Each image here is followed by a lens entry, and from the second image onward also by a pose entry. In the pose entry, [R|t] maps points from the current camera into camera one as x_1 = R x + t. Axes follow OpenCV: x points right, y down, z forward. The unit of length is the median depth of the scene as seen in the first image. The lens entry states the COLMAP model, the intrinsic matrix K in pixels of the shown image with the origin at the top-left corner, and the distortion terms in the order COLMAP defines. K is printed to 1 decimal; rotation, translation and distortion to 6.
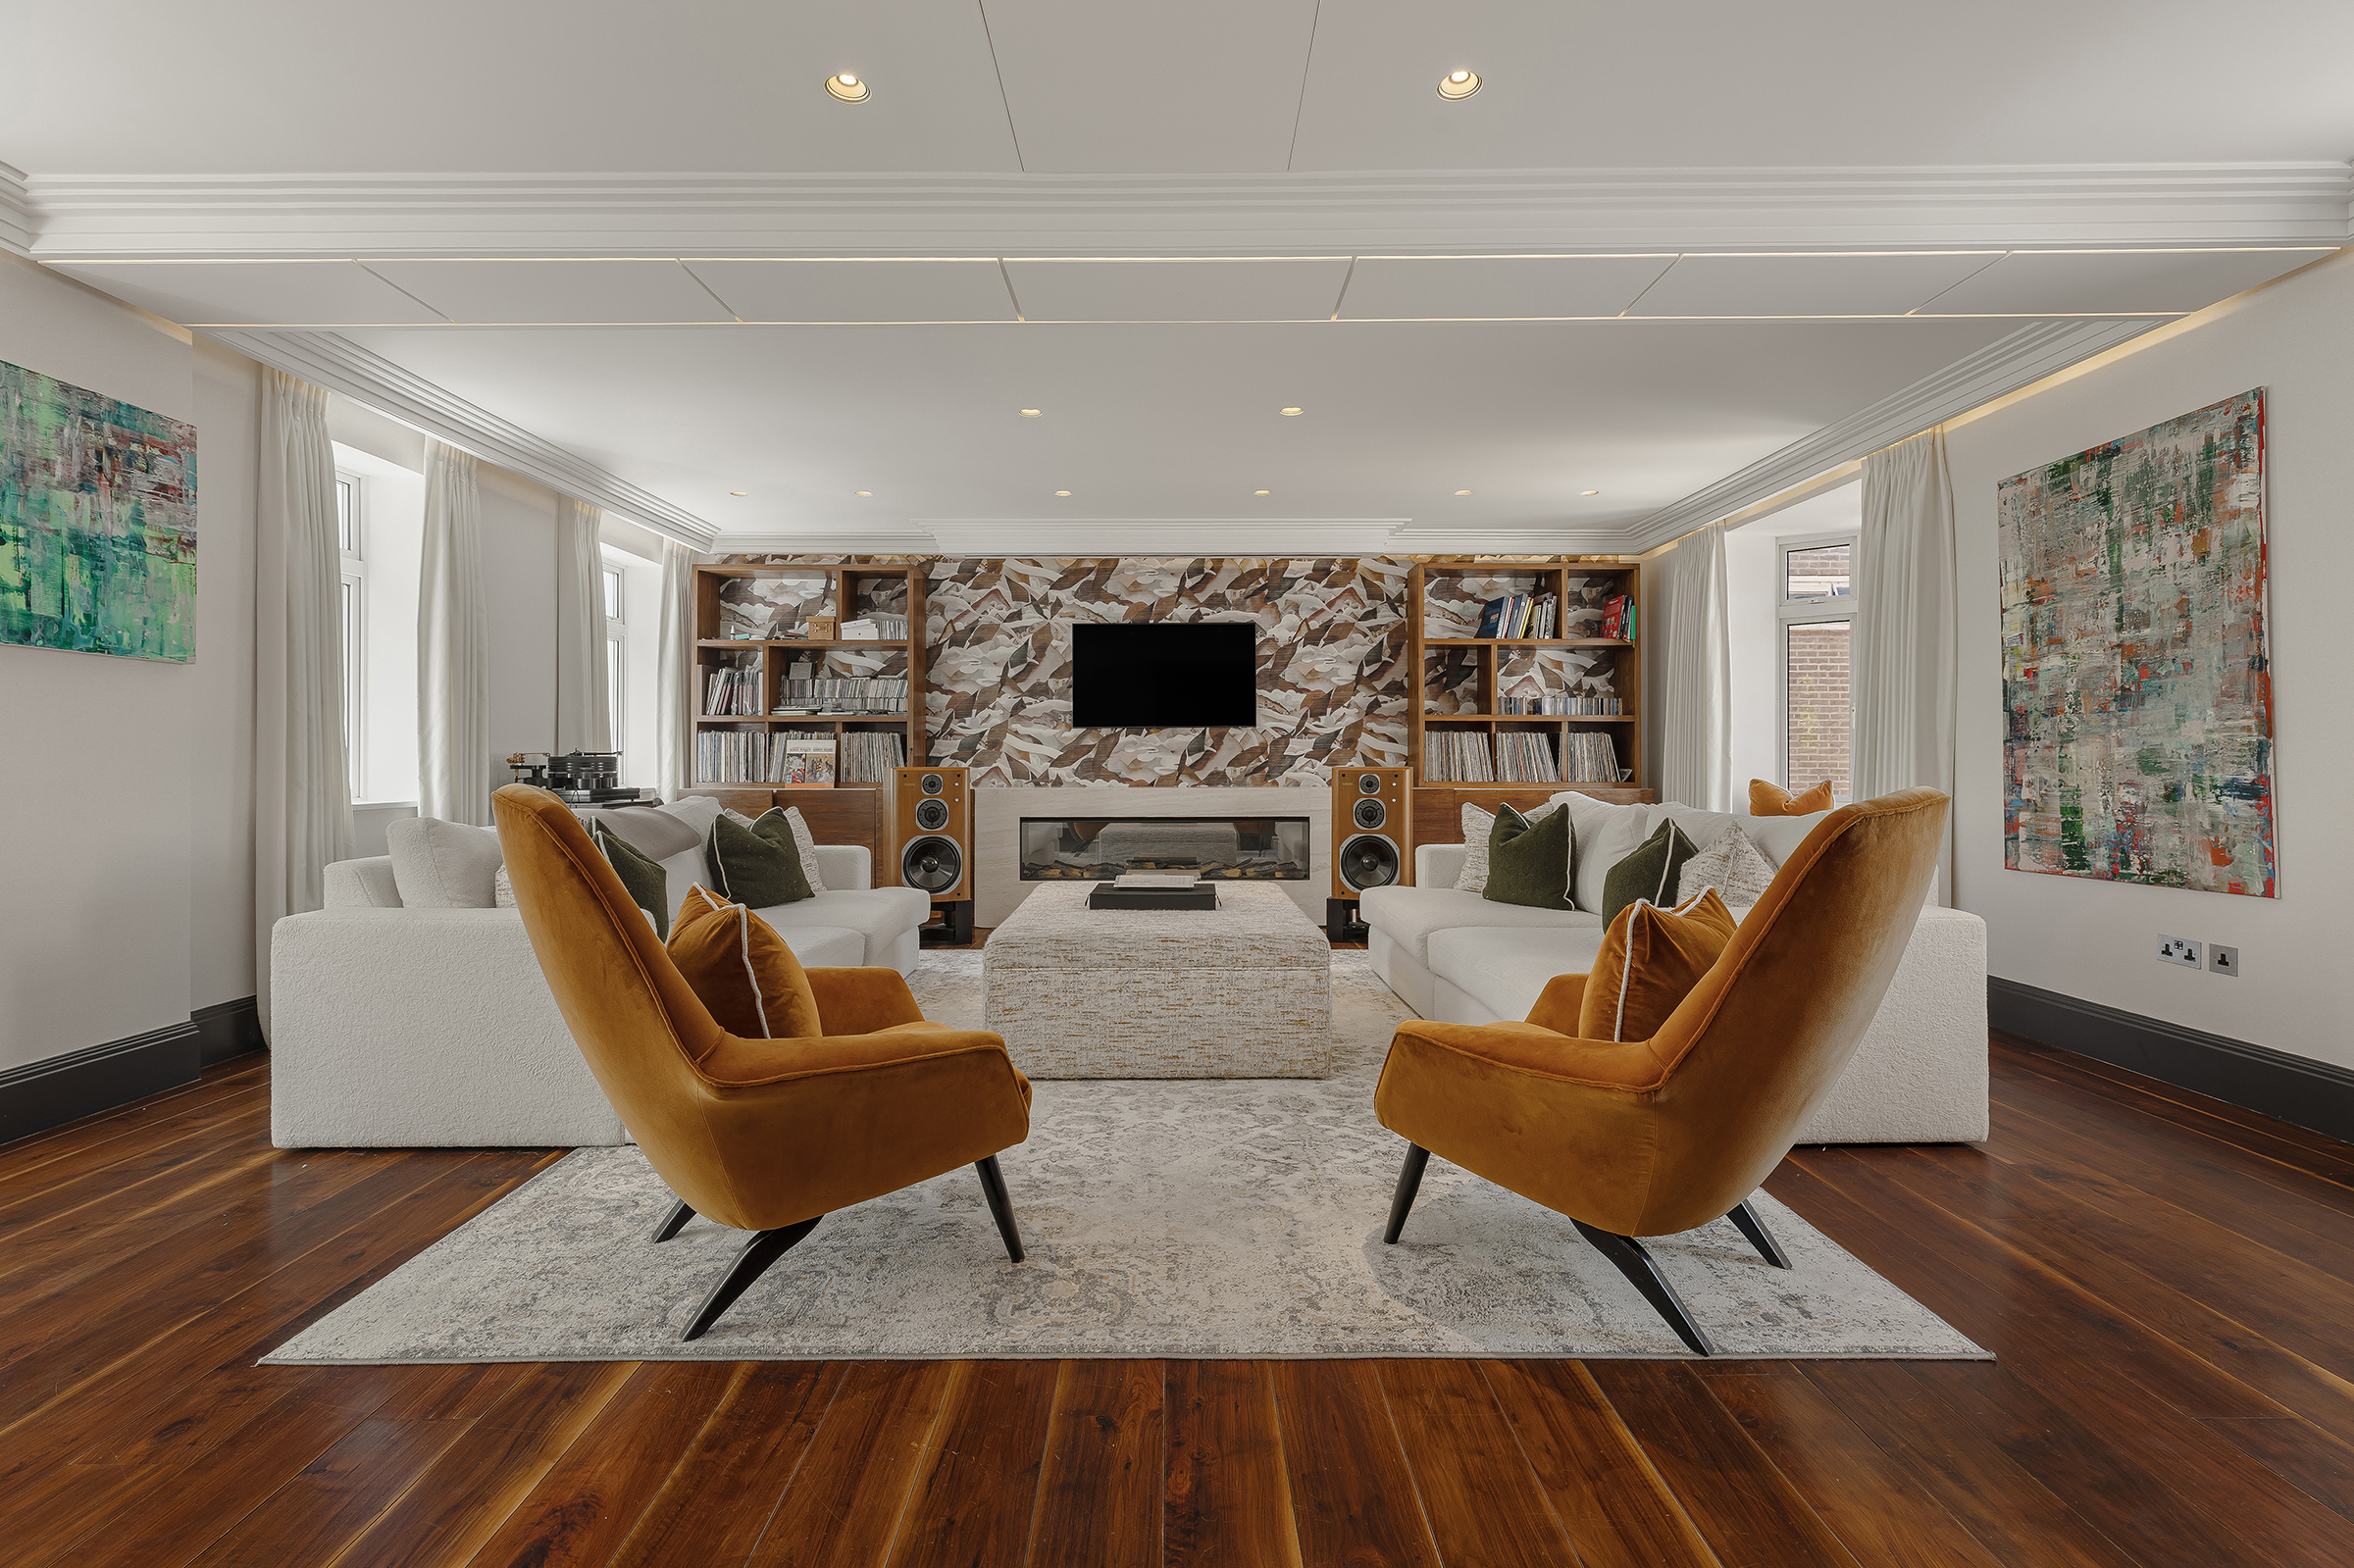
lens RADIAL K [[1081.1, 0, 1173.1], [0, 1081.1, 741.9], [0, 0, 1]] dist [0.001847, 0.000358]
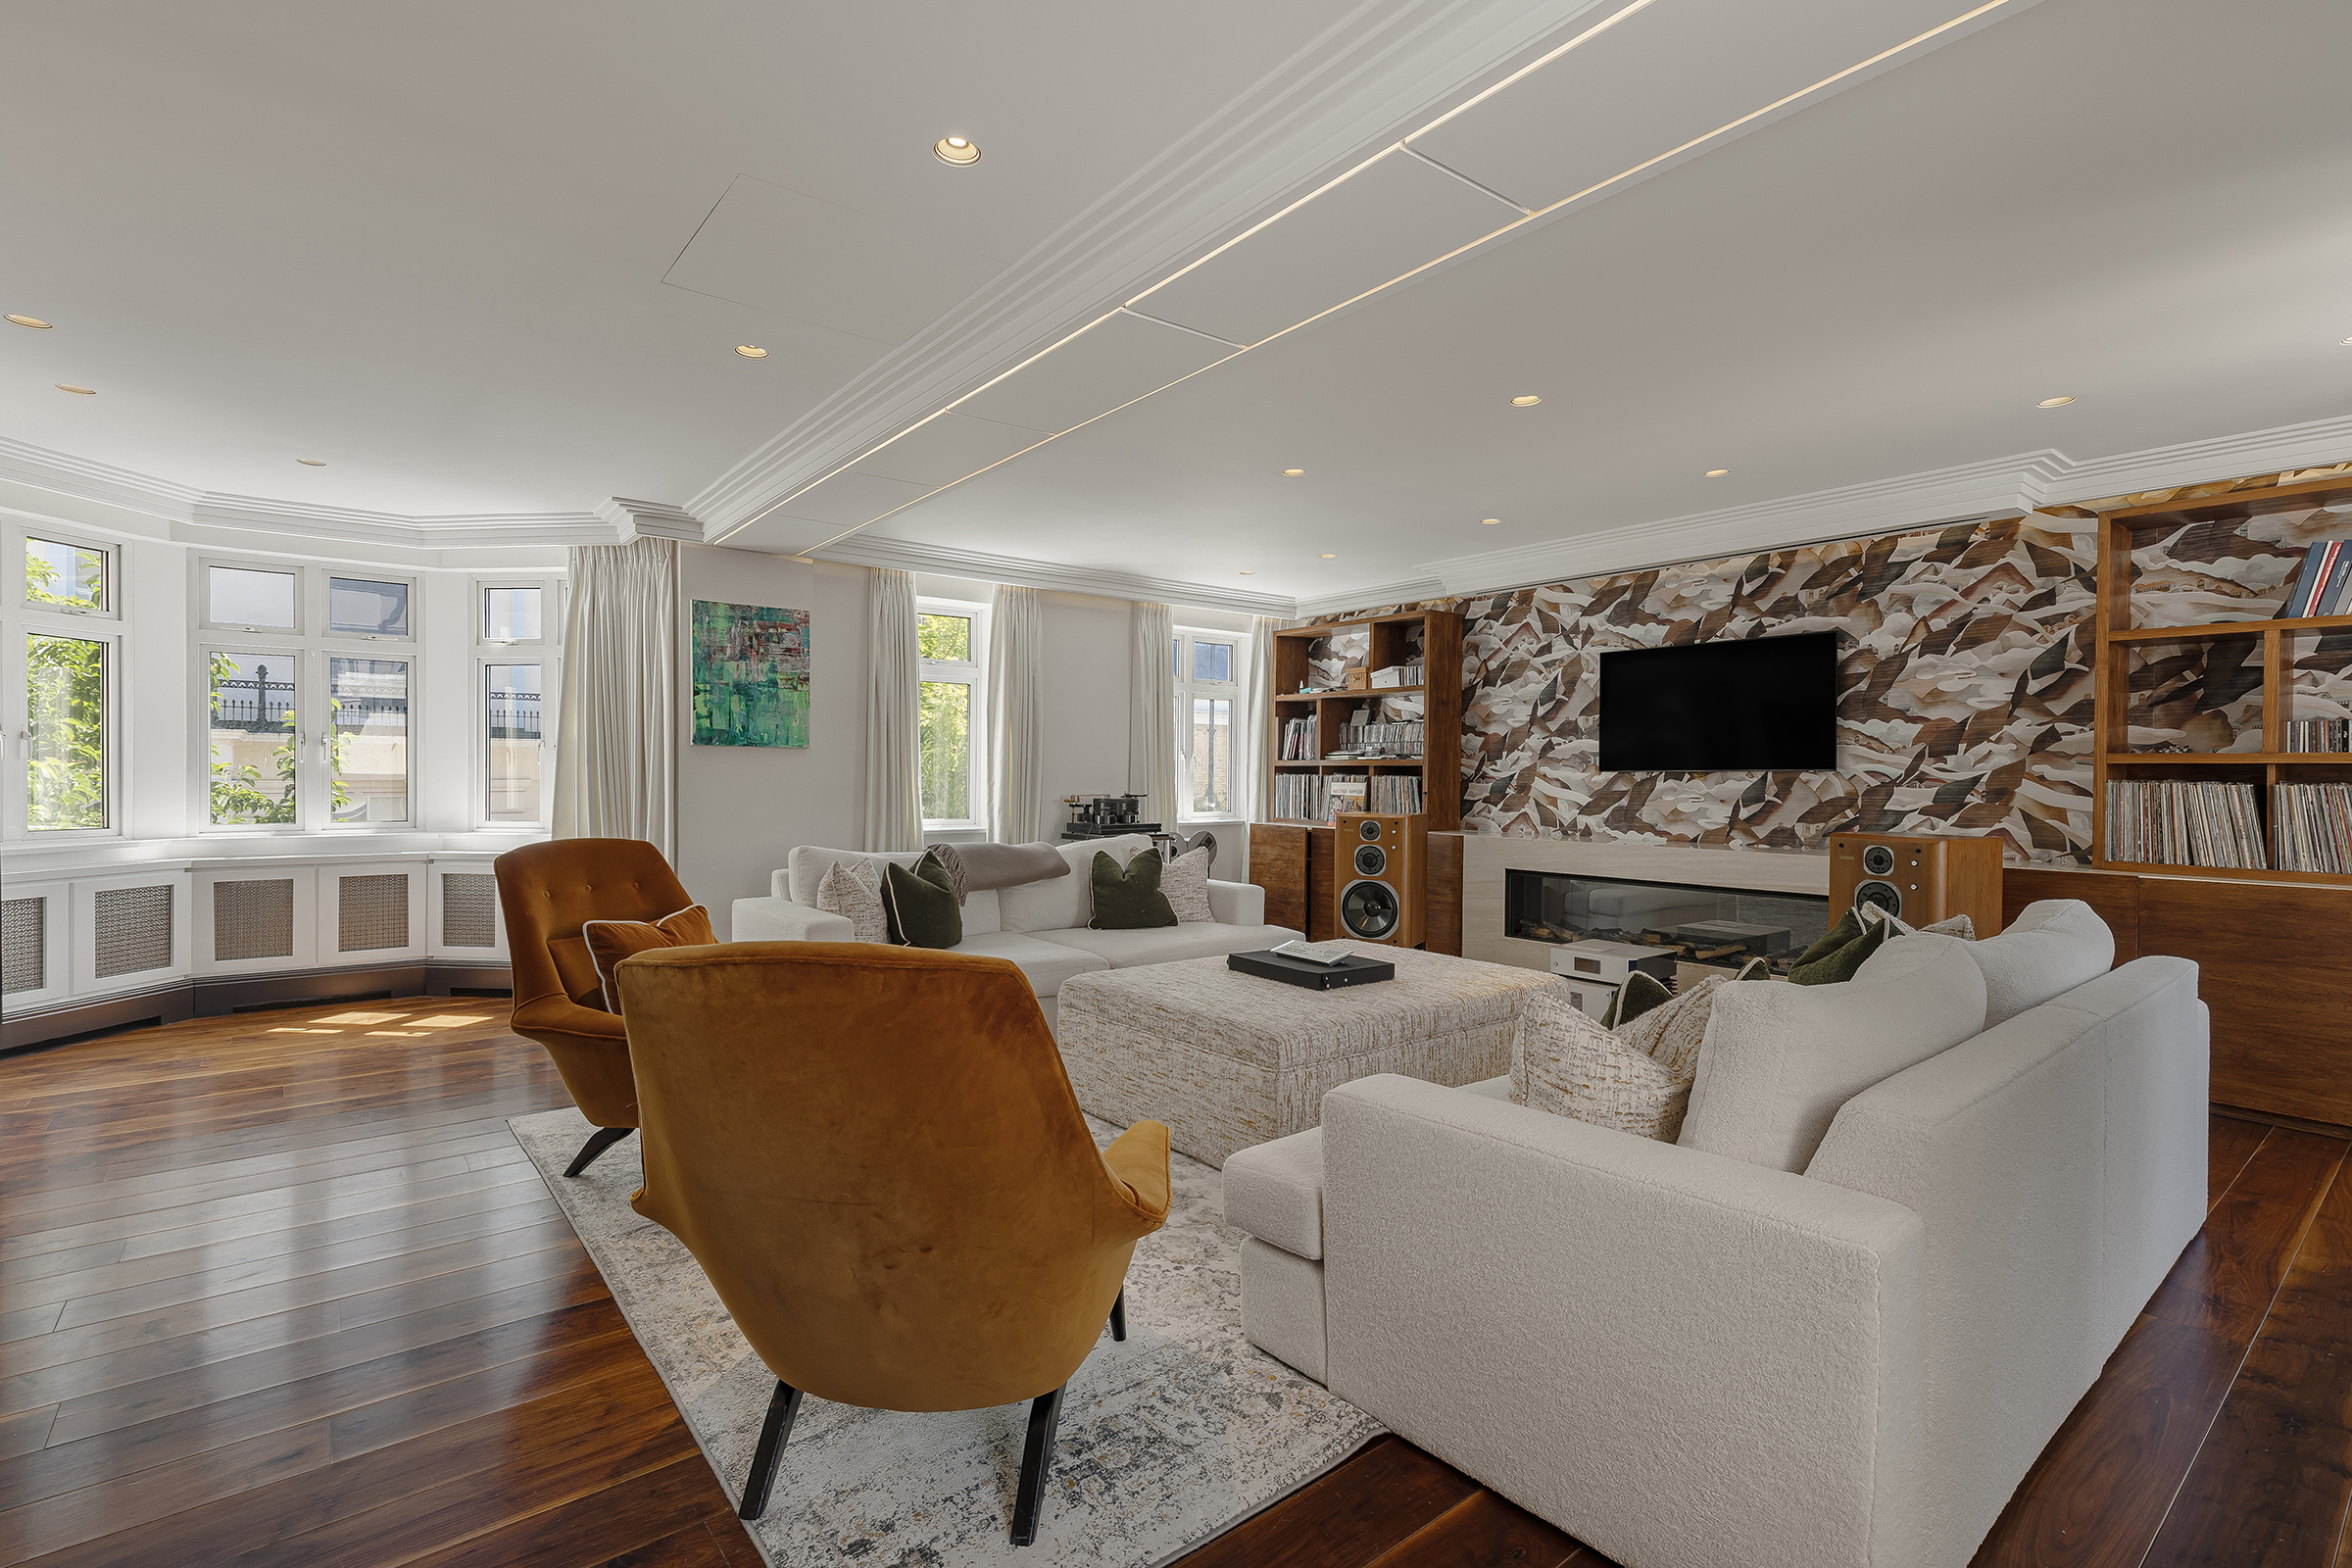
lens RADIAL K [[1068.2, 0, 1174.2], [0, 1068.2, 771.3], [0, 0, 1]] dist [0.001546, 0.000097]
pose [[0.617136, 0.004893, -0.786841, 0.375665], [0.004459, 0.999943, 0.009716, -0.022772], [0.786844, -0.009505, 0.617079, 0.188240]]
